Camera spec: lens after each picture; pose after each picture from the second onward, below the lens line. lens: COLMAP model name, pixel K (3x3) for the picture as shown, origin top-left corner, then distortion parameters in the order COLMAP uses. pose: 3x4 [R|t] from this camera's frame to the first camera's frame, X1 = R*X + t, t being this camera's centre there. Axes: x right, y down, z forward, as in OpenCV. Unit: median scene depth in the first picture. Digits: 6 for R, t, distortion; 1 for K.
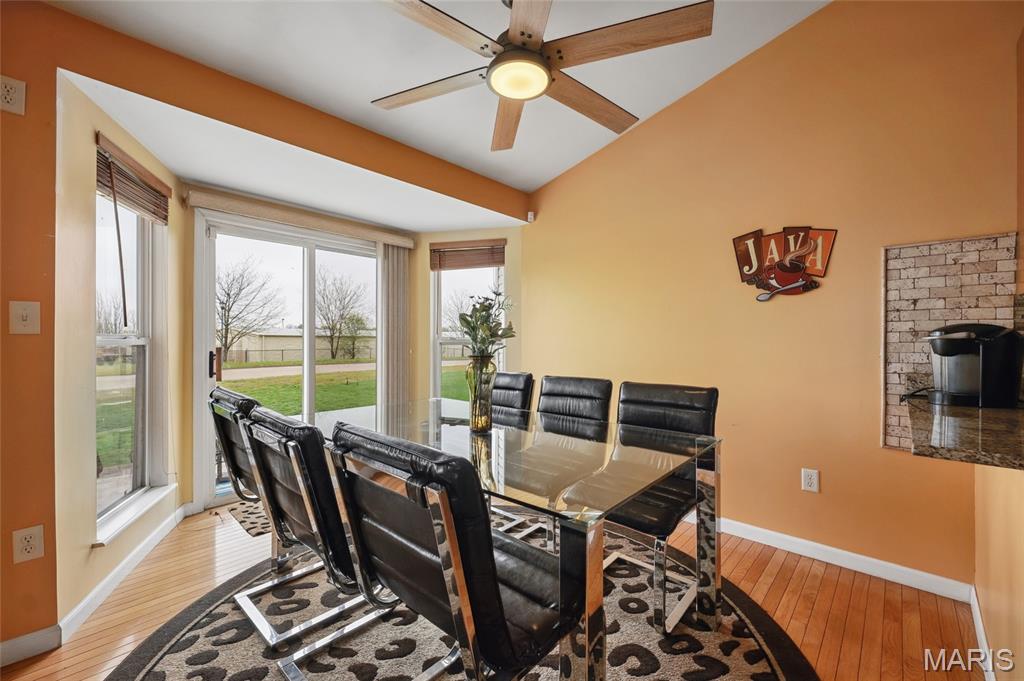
lens RADIAL K [[417.4, 0, 512.8], [0, 417.4, 342.3], [0, 0, 1]] dist [0.003429, 0.000051]
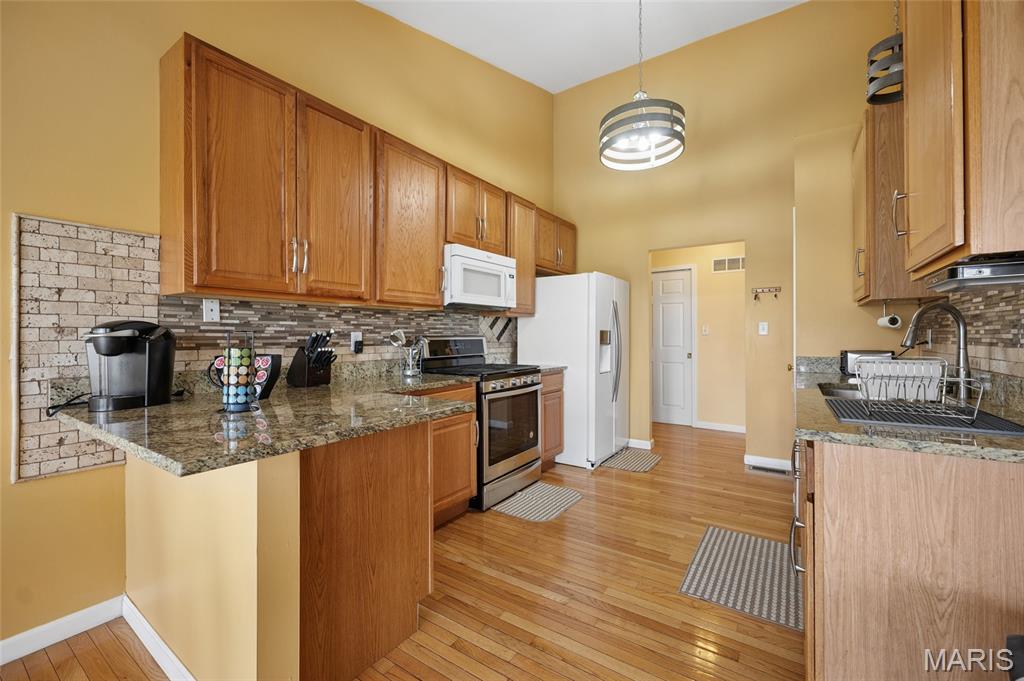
lens RADIAL K [[417.4, 0, 514.1], [0, 417.4, 336.4], [0, 0, 1]] dist [0.003429, 0.000051]
pose [[-0.149678, -0.002816, 0.988731, 0.017748], [0.007757, 0.999962, 0.004023, -0.005041], [-0.988704, 0.008272, -0.149650, 0.248680]]
